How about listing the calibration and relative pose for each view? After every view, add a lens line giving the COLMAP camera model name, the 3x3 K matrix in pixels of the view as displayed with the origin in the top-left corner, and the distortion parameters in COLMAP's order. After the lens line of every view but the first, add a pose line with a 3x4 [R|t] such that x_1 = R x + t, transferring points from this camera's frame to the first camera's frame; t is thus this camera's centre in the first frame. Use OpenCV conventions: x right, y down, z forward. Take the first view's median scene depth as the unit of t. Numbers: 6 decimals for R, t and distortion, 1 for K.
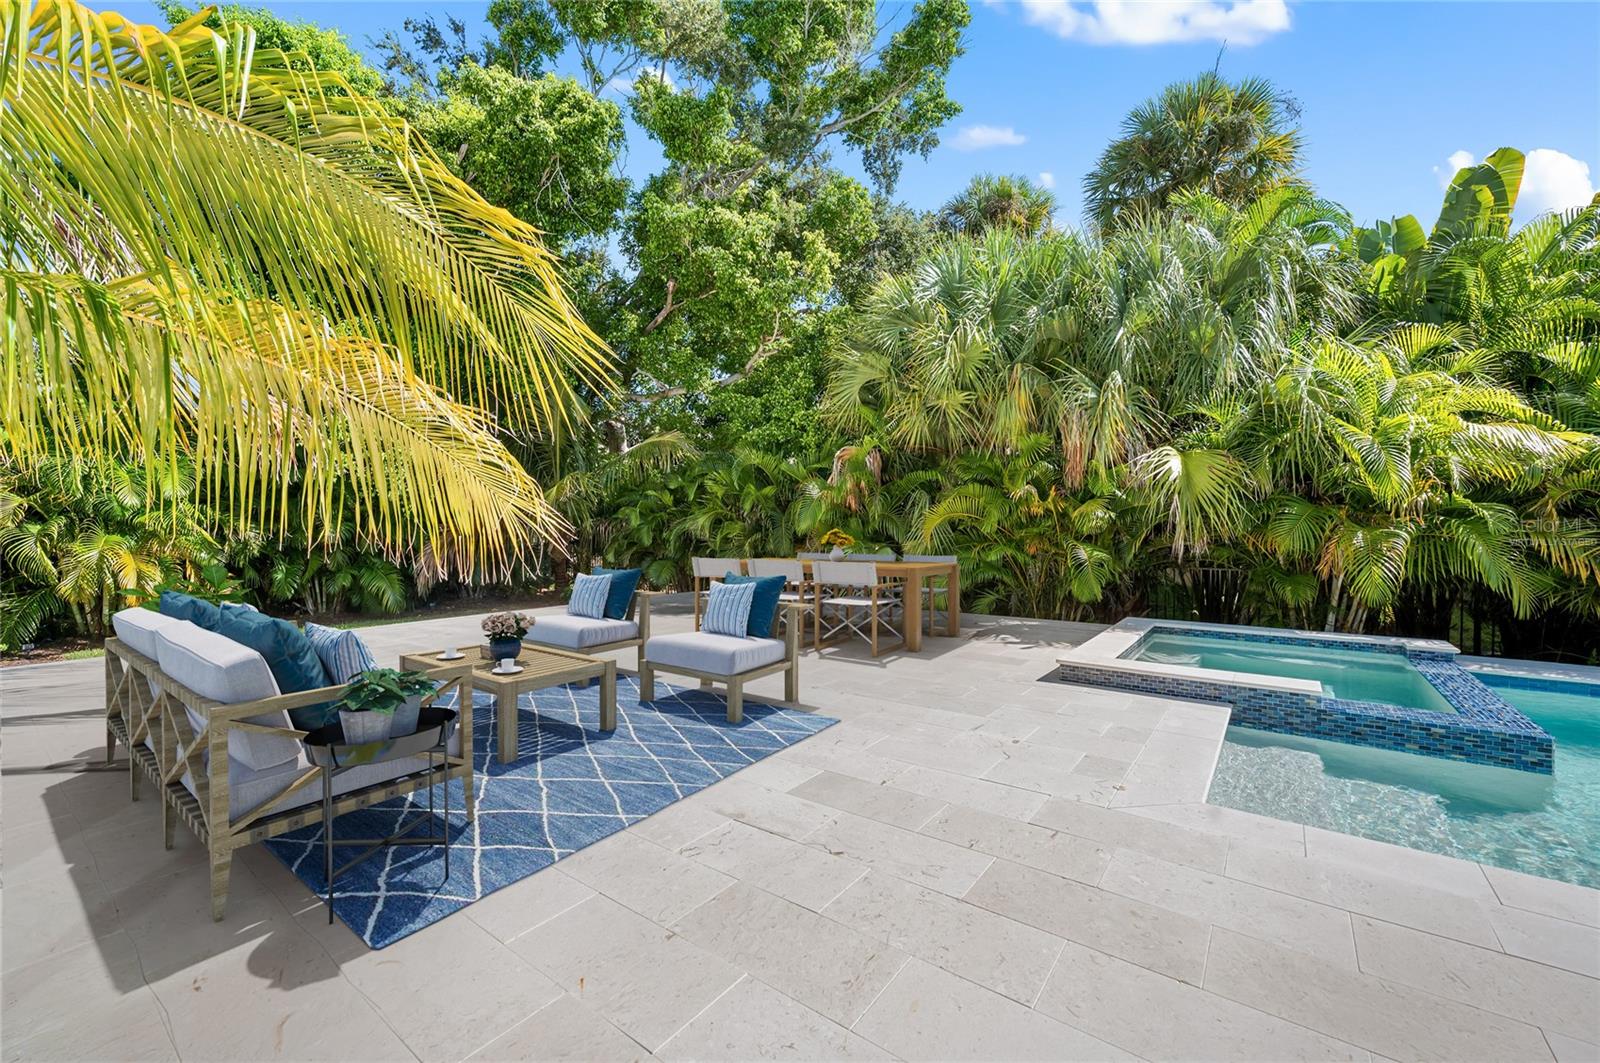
lens RADIAL K [[646.3, 0, 800.0], [0, 646.3, 531.5], [0, 0, 1]] dist [-0.000054, 0.000003]
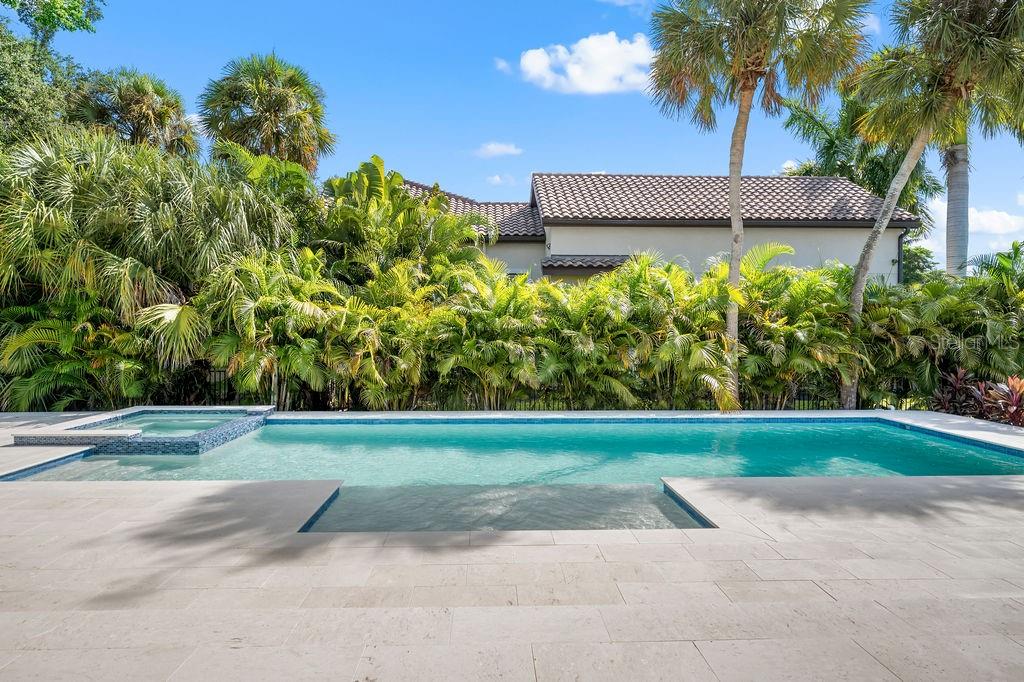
lens RADIAL K [[565.7, 0, 512.0], [0, 565.7, 341.0], [0, 0, 1]] dist [-0.000896, -0.000202]
pose [[0.777532, -0.006544, 0.628809, 0.276854], [0.001652, 0.999964, 0.008364, -0.032632], [-0.628841, -0.005464, 0.777515, -0.564695]]
